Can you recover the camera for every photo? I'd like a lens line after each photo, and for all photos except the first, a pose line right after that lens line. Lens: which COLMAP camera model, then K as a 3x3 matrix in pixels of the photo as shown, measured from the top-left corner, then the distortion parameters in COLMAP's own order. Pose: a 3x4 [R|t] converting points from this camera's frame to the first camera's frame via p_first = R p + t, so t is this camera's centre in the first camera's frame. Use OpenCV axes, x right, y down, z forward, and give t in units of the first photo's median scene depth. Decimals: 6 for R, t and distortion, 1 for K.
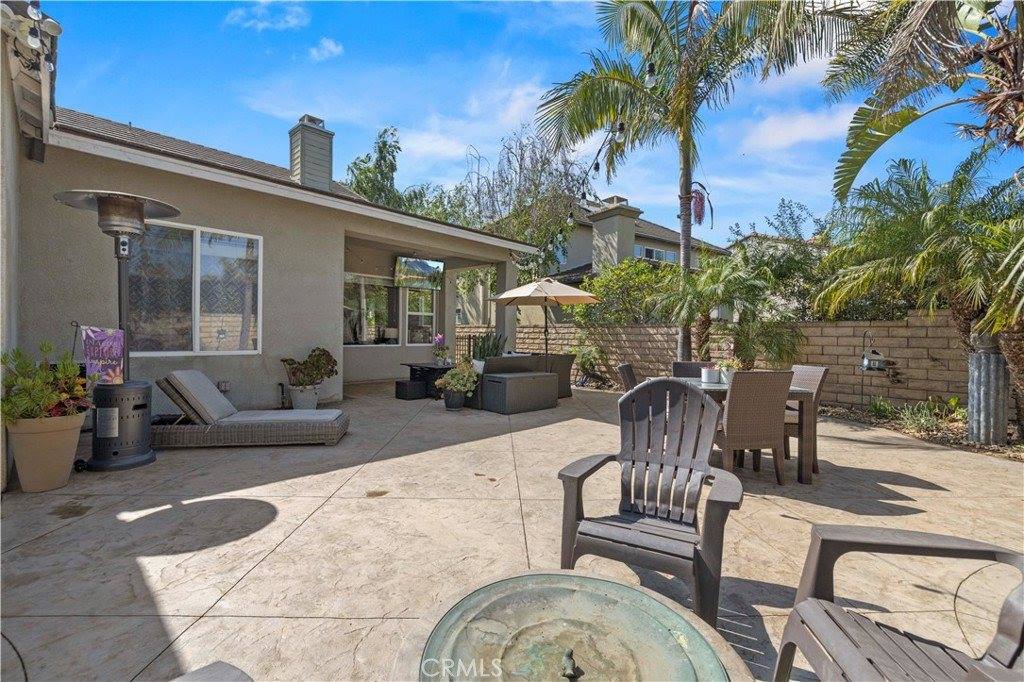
lens RADIAL K [[426.8, 0, 509.6], [0, 426.8, 338.1], [0, 0, 1]] dist [0.011436, 0.000126]
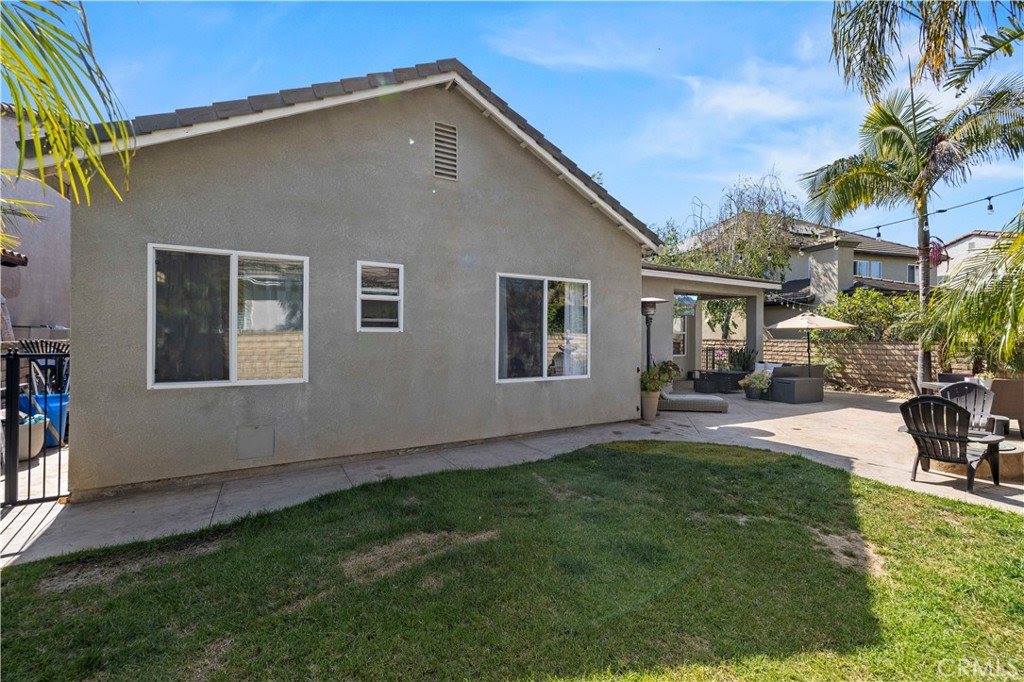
lens RADIAL K [[432.3, 0, 505.9], [0, 432.3, 334.8], [0, 0, 1]] dist [-0.001245, -0.000248]
pose [[0.954894, -0.007059, -0.296862, -0.376449], [0.003618, 0.999920, -0.012139, -0.041048], [0.296924, 0.010518, 0.954843, -0.578114]]
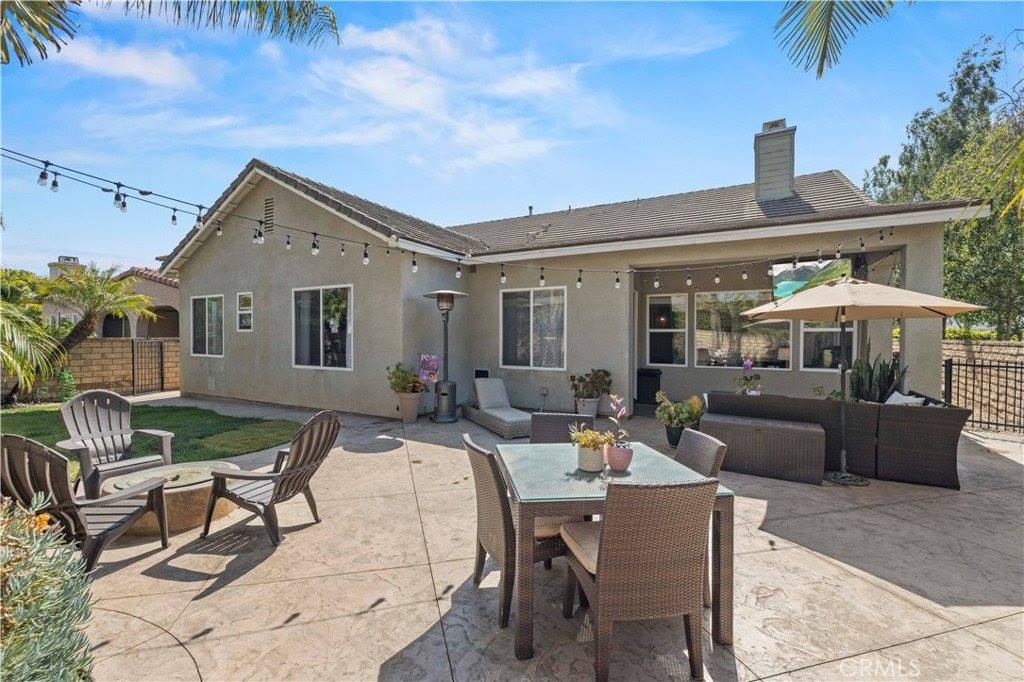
lens RADIAL K [[426.8, 0, 509.6], [0, 426.8, 338.1], [0, 0, 1]] dist [0.011436, 0.000126]
pose [[0.253830, -0.006566, -0.967227, 0.447078], [-0.009988, 0.999906, -0.009409, -0.033680], [0.967197, 0.012049, 0.253740, 0.294737]]
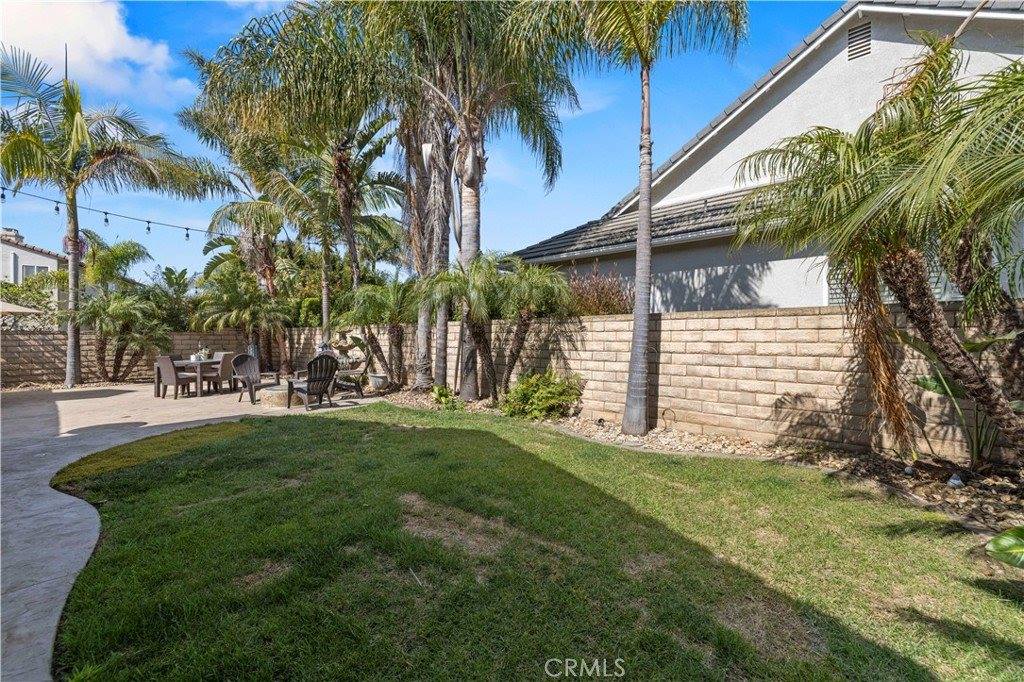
lens RADIAL K [[432.3, 0, 505.9], [0, 432.3, 334.8], [0, 0, 1]] dist [-0.001245, -0.000248]
pose [[-0.008239, -0.000624, 0.999966, -0.849394], [0.009797, 0.999952, 0.000704, -0.010953], [-0.999918, 0.009803, -0.008232, -0.319529]]
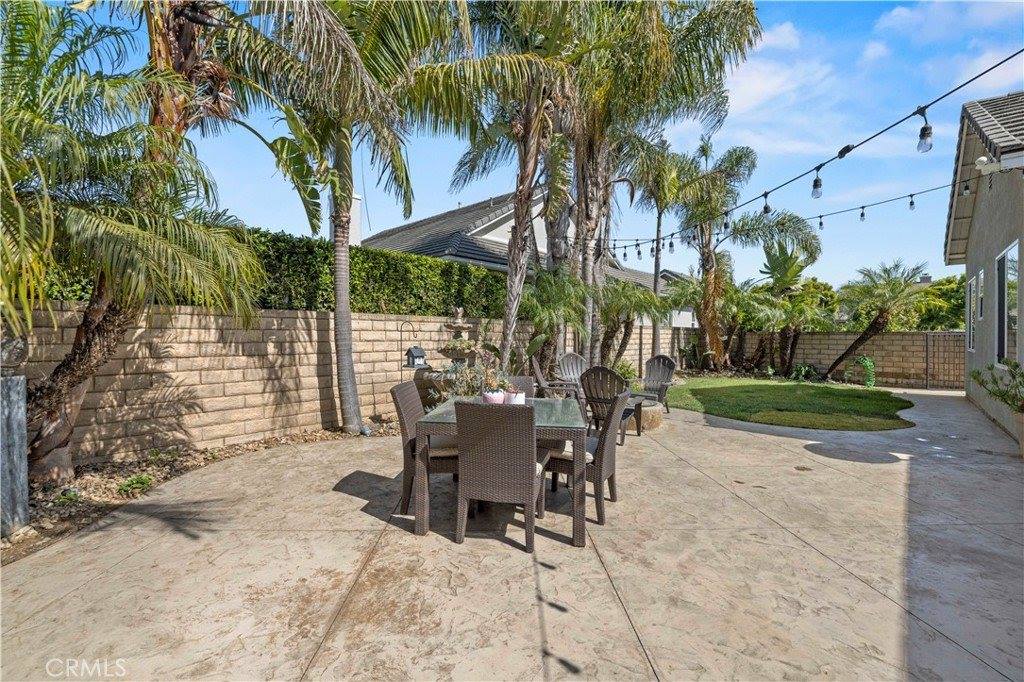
lens RADIAL K [[432.3, 0, 505.9], [0, 432.3, 334.8], [0, 0, 1]] dist [-0.001245, -0.000248]
pose [[-0.999896, -0.011863, -0.008173, 0.204032], [-0.011891, 0.999924, 0.003402, -0.015121], [0.008132, 0.003499, -0.999961, 0.752430]]
